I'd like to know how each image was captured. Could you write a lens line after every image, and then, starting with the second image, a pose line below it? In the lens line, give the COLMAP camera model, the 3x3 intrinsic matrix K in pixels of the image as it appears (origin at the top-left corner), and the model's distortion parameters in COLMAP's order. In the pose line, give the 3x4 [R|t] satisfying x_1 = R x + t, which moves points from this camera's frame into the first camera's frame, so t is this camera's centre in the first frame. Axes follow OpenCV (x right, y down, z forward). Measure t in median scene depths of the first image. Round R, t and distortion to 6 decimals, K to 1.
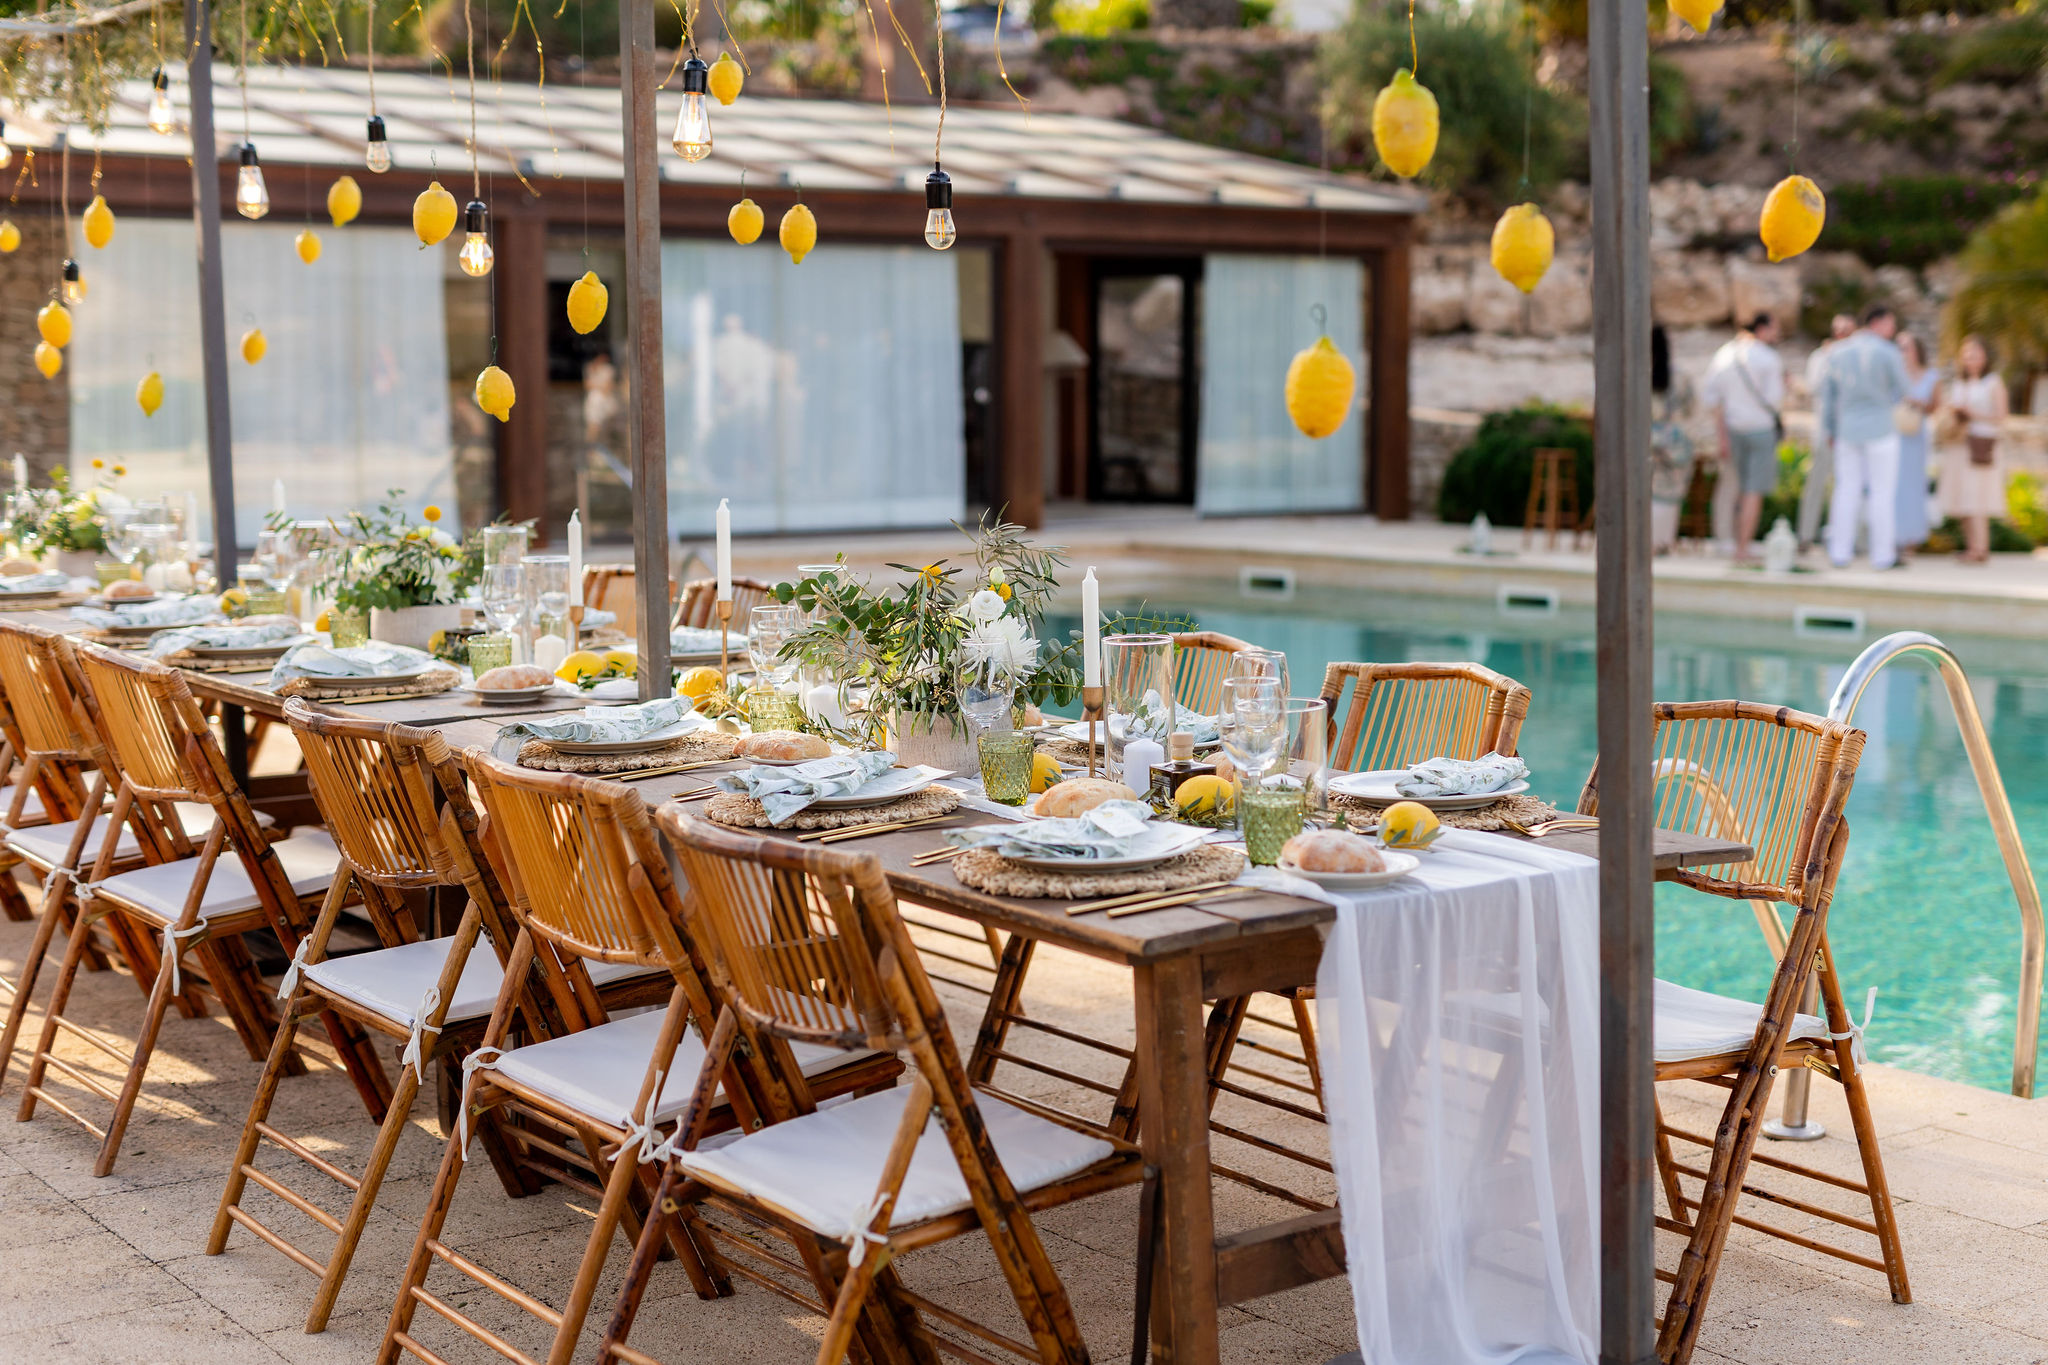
lens RADIAL K [[2796.9, 0, 1024.0], [0, 2796.9, 682.5], [0, 0, 1]] dist [0.001985, 0.005952]
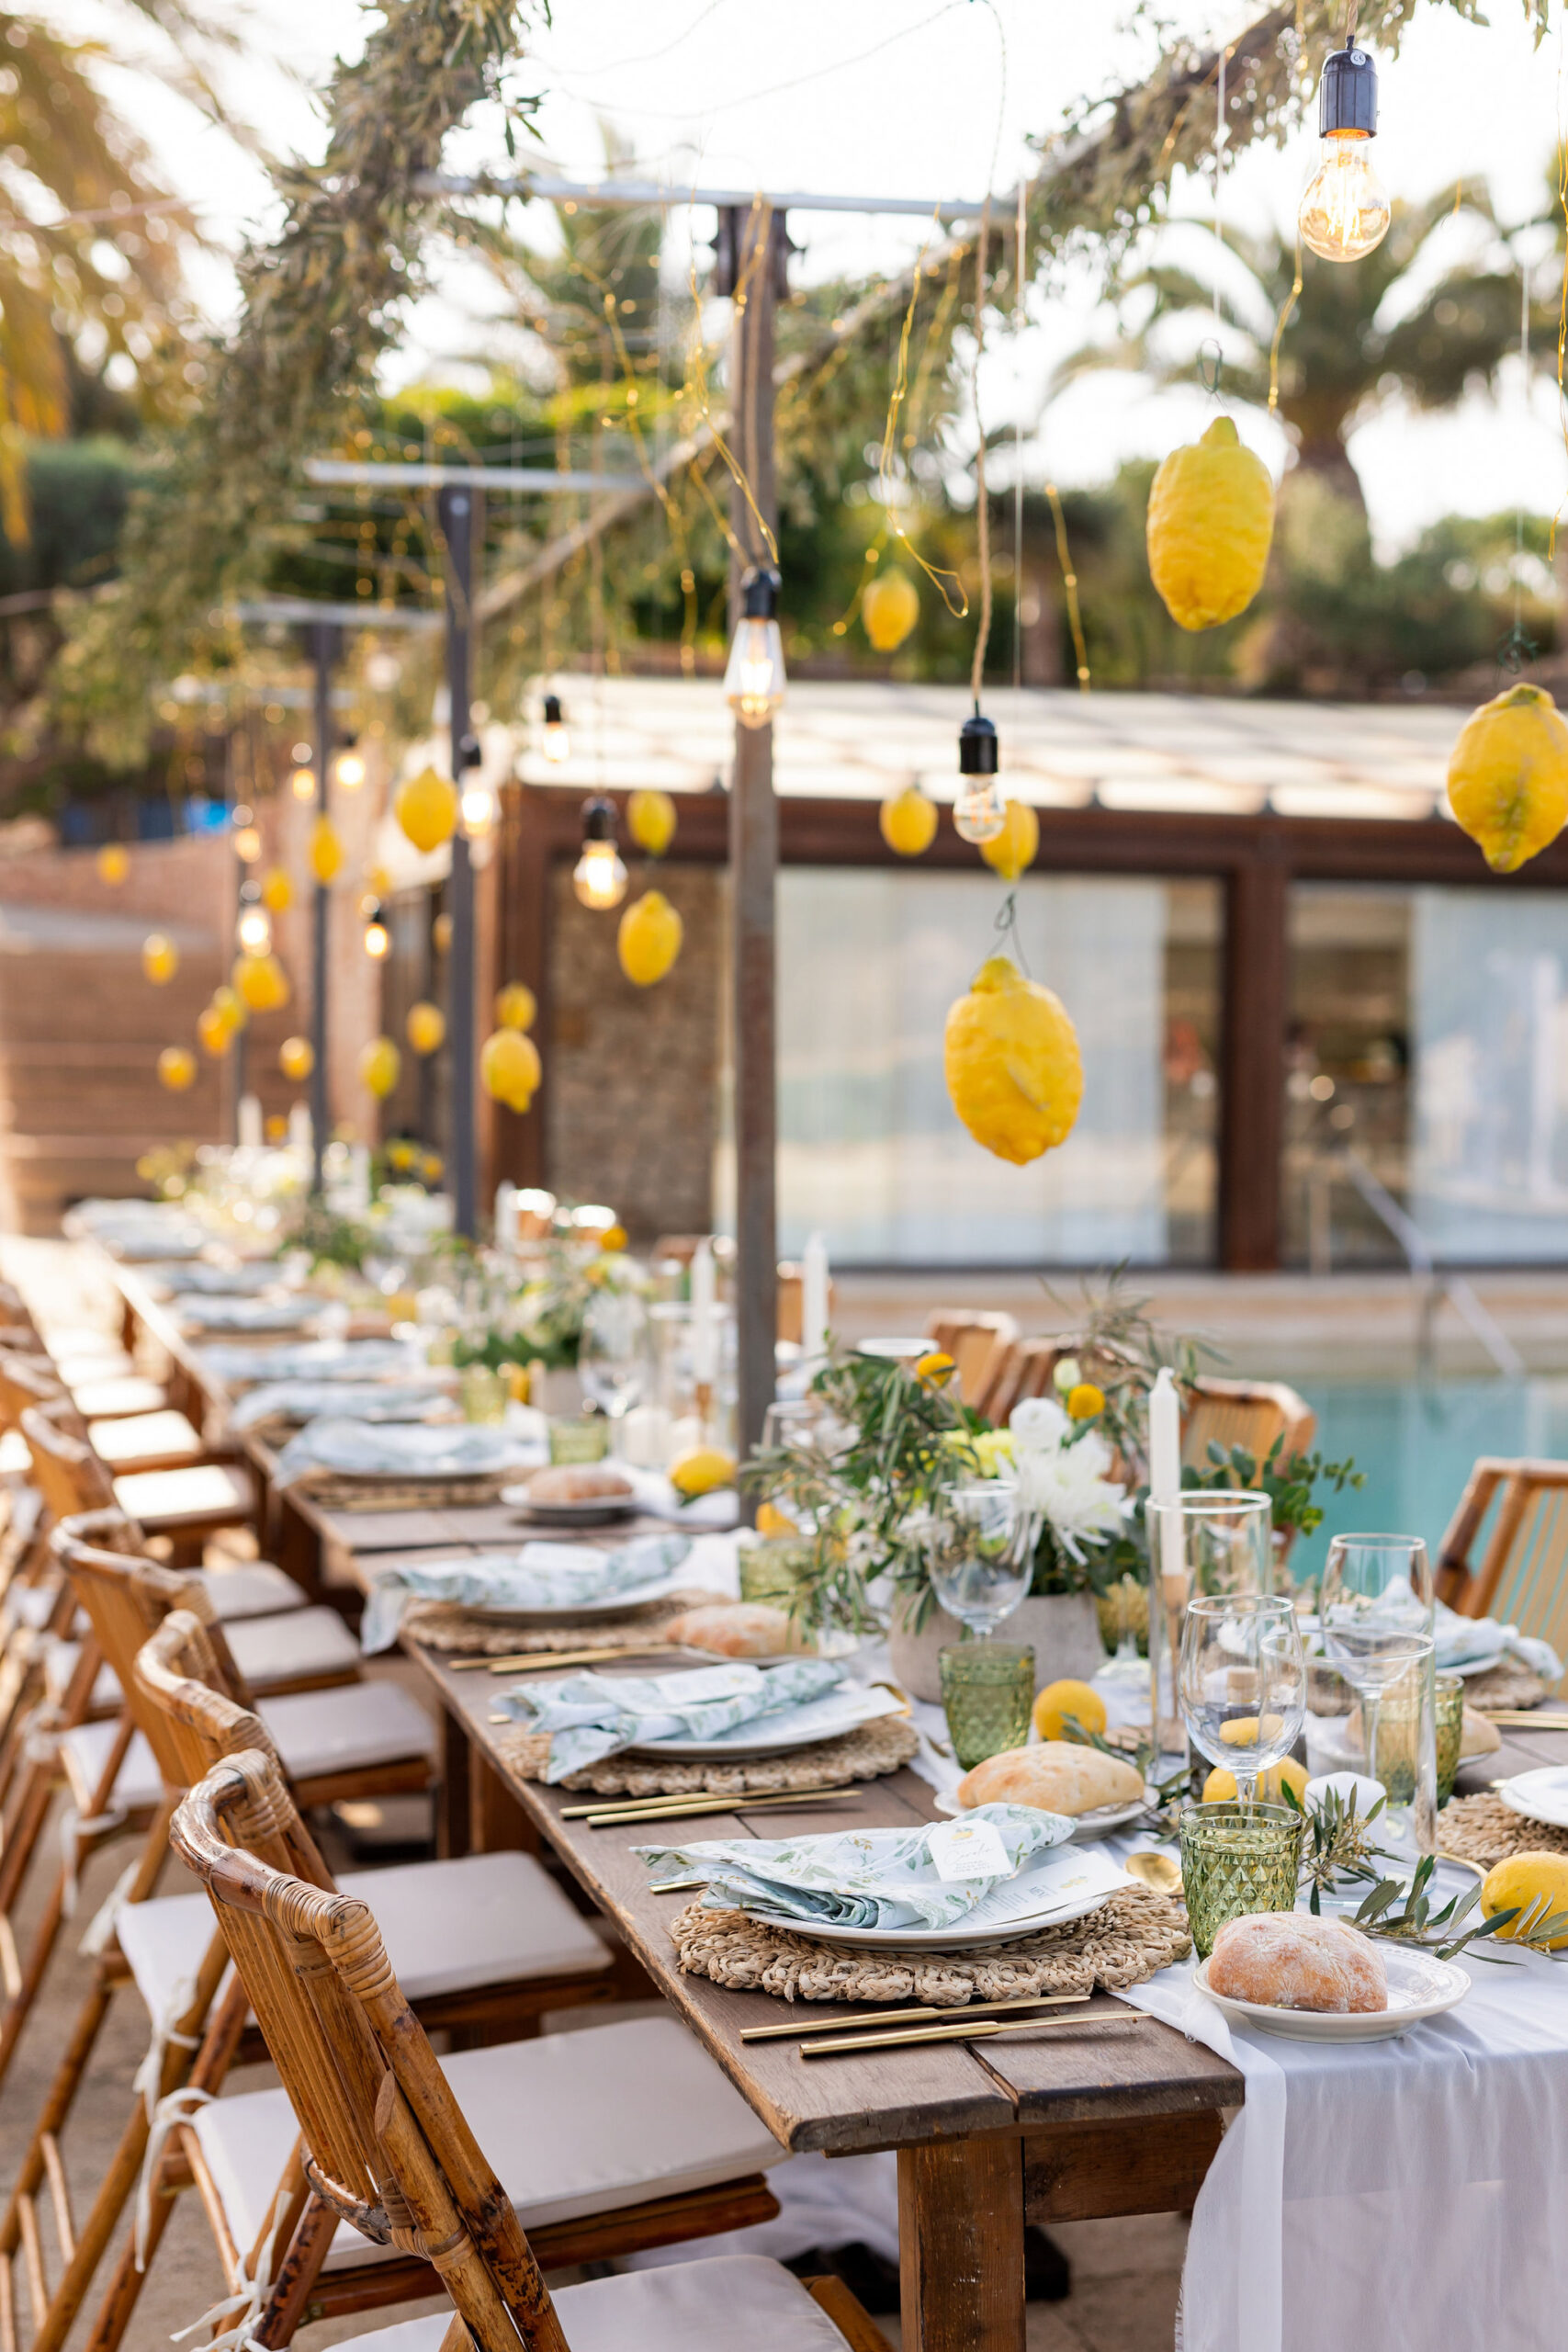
lens RADIAL K [[3399.2, 0, 784.0], [0, 3399.2, 1176.0], [0, 0, 1]] dist [0.001055, -0.066694]
pose [[0.941005, 0.020420, -0.337776, 0.218119], [-0.045850, 0.996667, -0.067480, -0.034771], [0.335272, 0.078986, 0.938804, 0.345486]]
